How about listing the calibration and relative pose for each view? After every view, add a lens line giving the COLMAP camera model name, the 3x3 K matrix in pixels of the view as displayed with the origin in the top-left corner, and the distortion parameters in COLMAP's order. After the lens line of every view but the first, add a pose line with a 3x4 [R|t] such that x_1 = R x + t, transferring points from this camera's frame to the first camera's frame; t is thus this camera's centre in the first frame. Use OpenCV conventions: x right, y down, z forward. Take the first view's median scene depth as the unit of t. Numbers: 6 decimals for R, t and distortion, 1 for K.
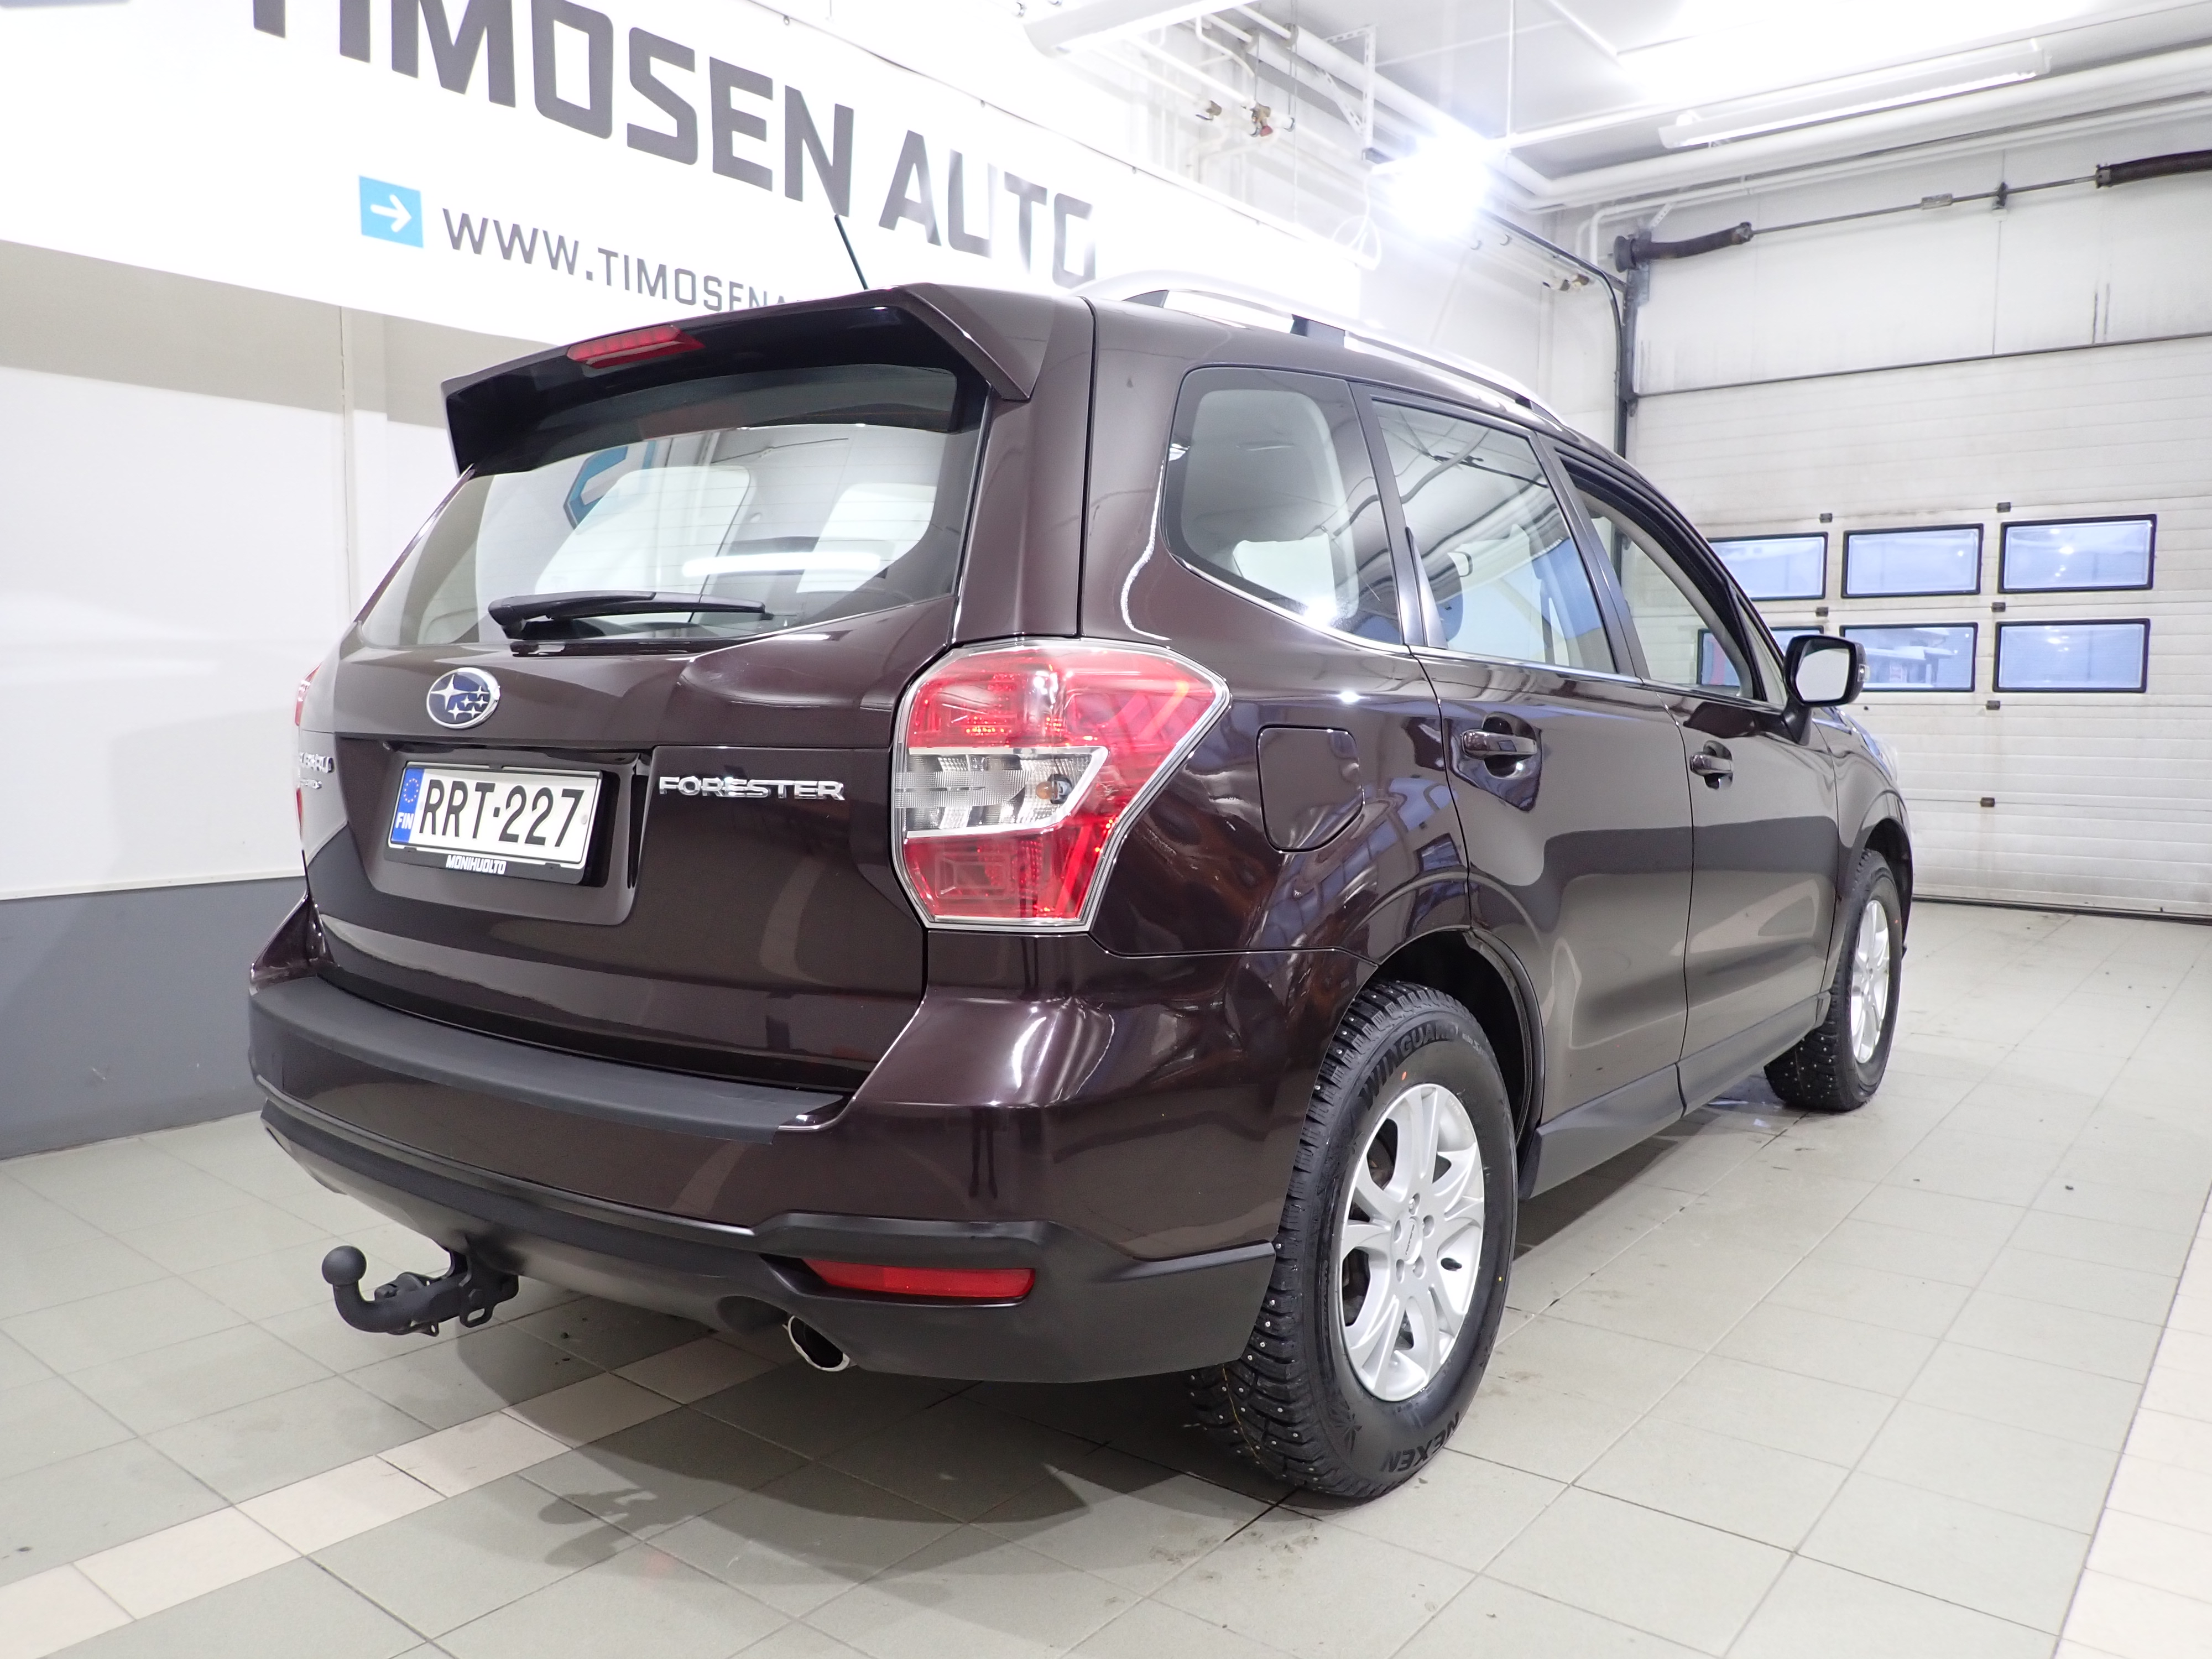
lens RADIAL K [[1651.0, 0, 1092.6], [0, 1651.0, 833.9], [0, 0, 1]] dist [-0.003571, -0.006040]
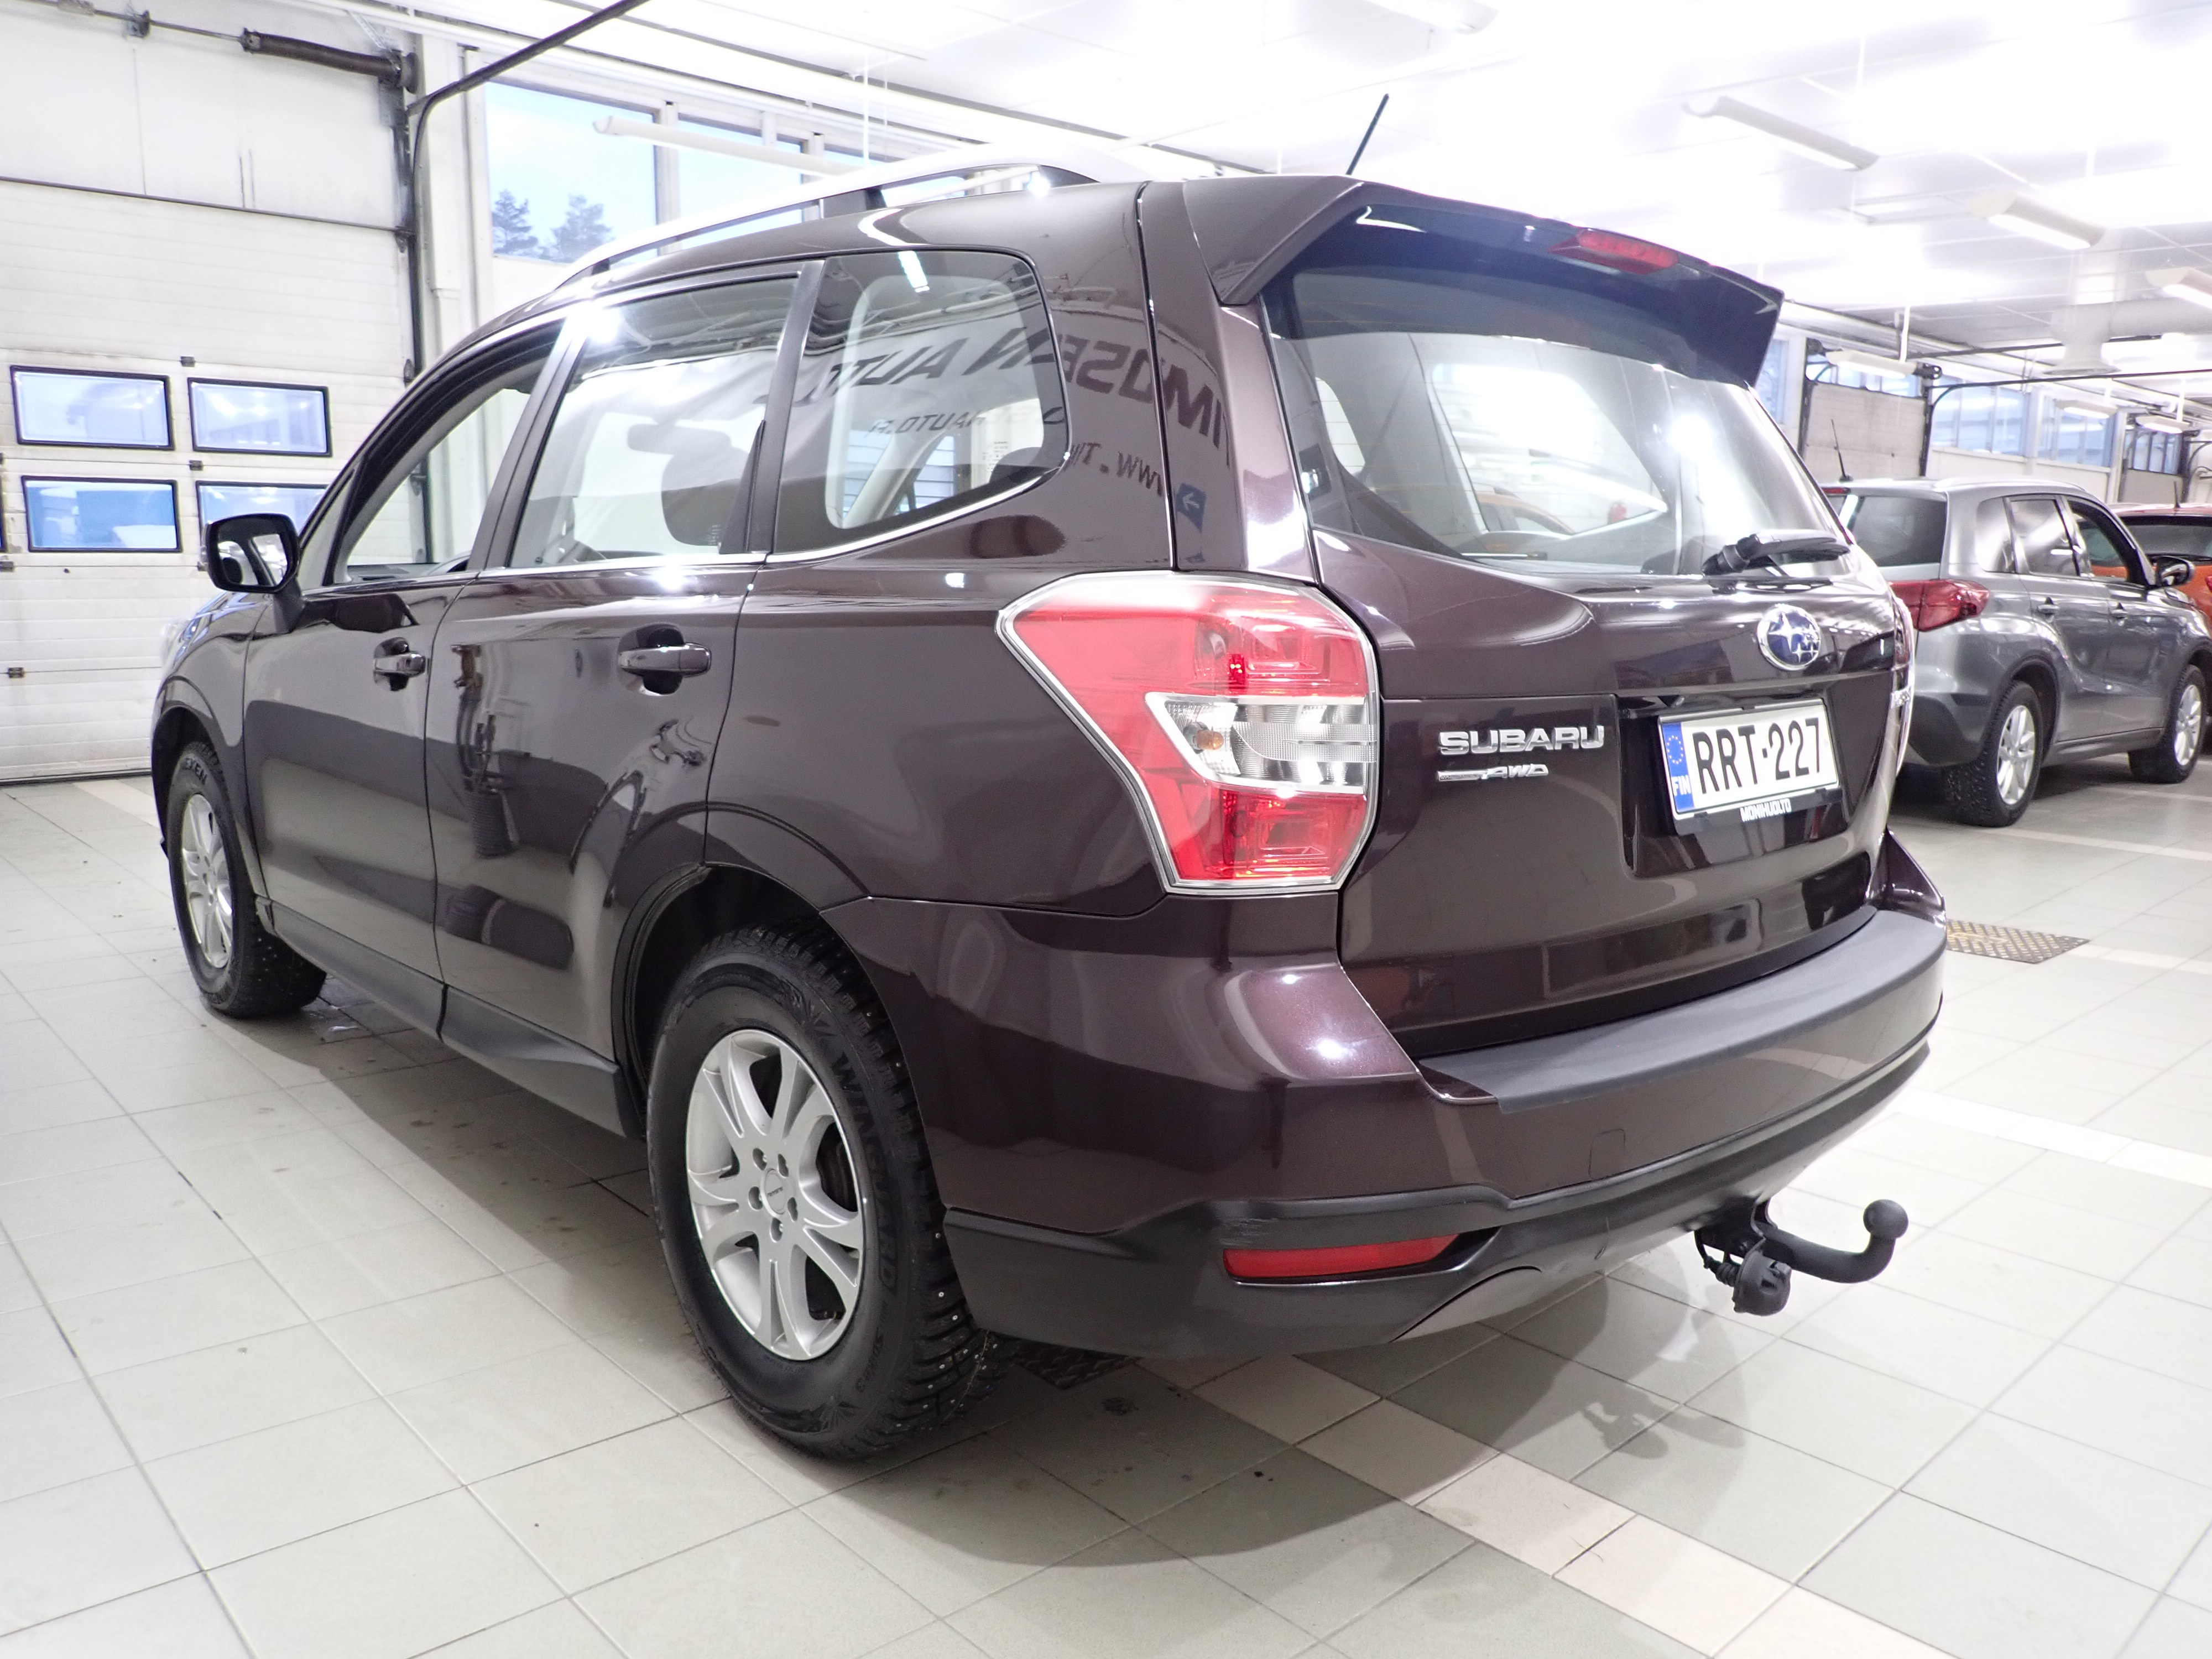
lens RADIAL K [[1651.0, 0, 1096.2], [0, 1651.0, 838.8], [0, 0, 1]] dist [-0.003571, -0.006040]
pose [[0.153210, -0.170556, 0.973364, -1.358660], [0.071136, 0.984341, 0.161283, -0.146531], [-0.985630, 0.044531, 0.162944, 1.212371]]
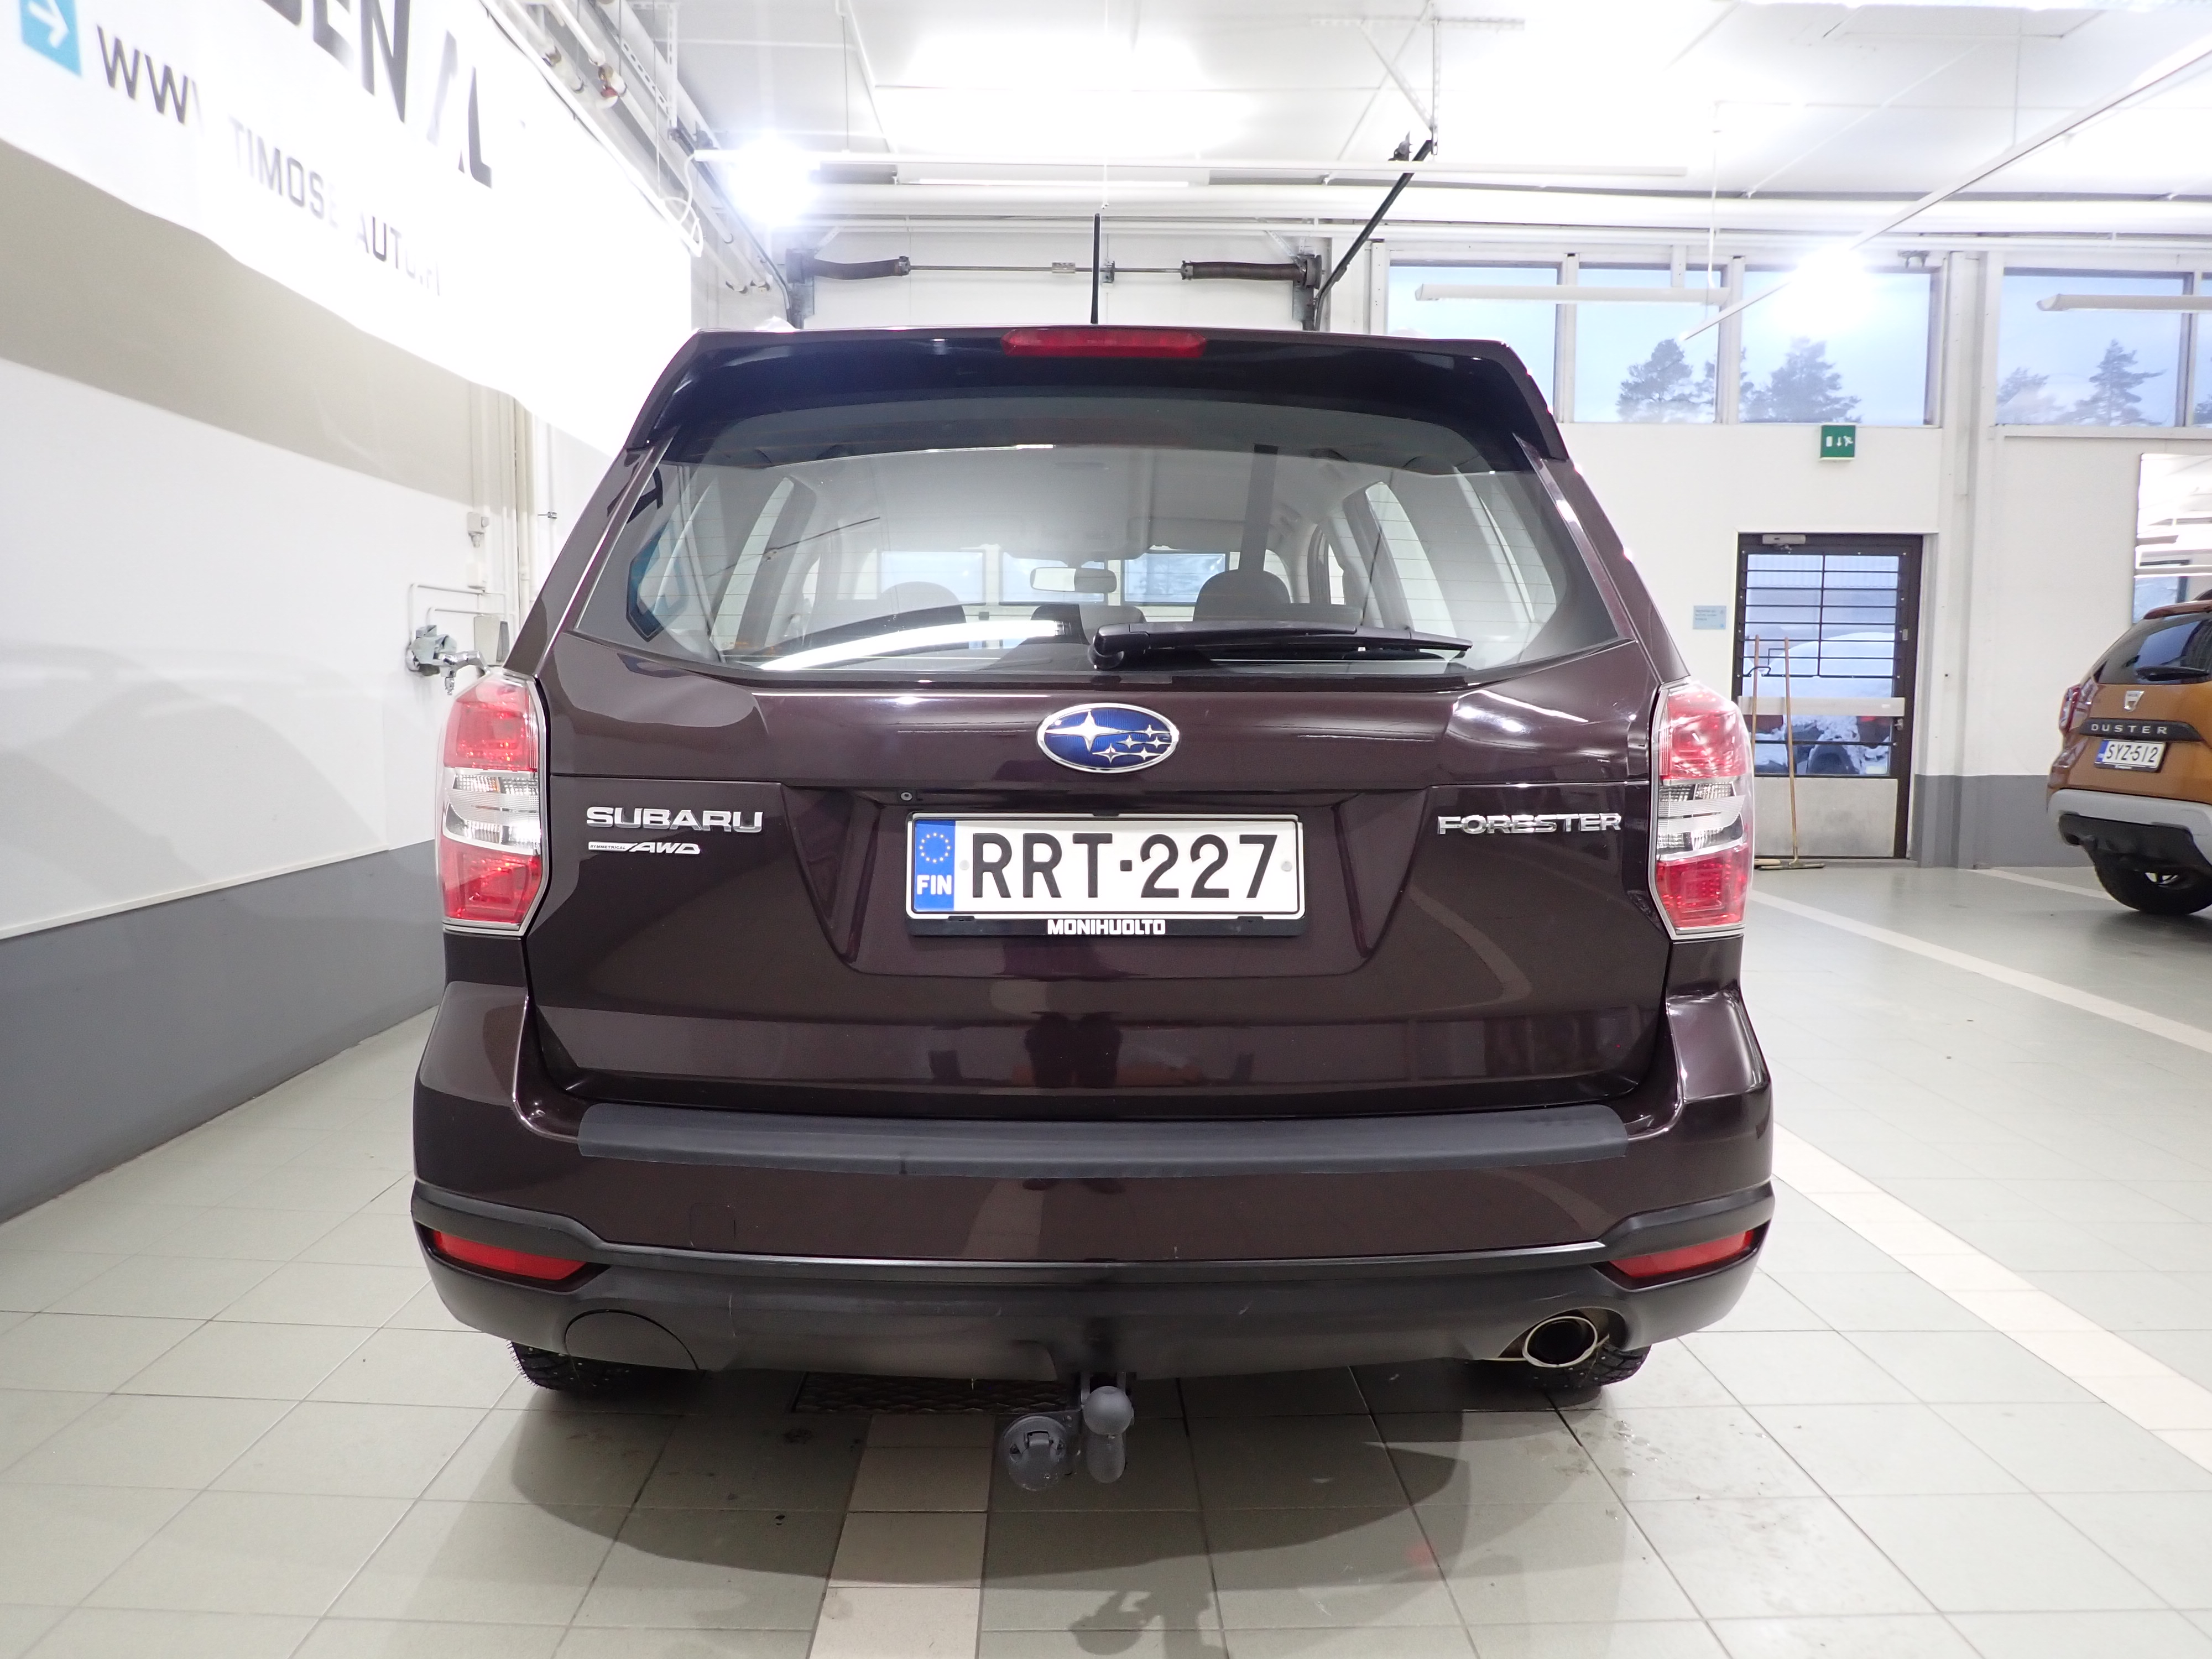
lens RADIAL K [[1651.0, 0, 1094.9], [0, 1651.0, 834.4], [0, 0, 1]] dist [-0.003571, -0.006040]
pose [[0.767954, -0.058042, 0.637870, -0.920524], [0.051079, 0.998264, 0.029340, -0.055748], [-0.638465, 0.010051, 0.769585, 0.324945]]
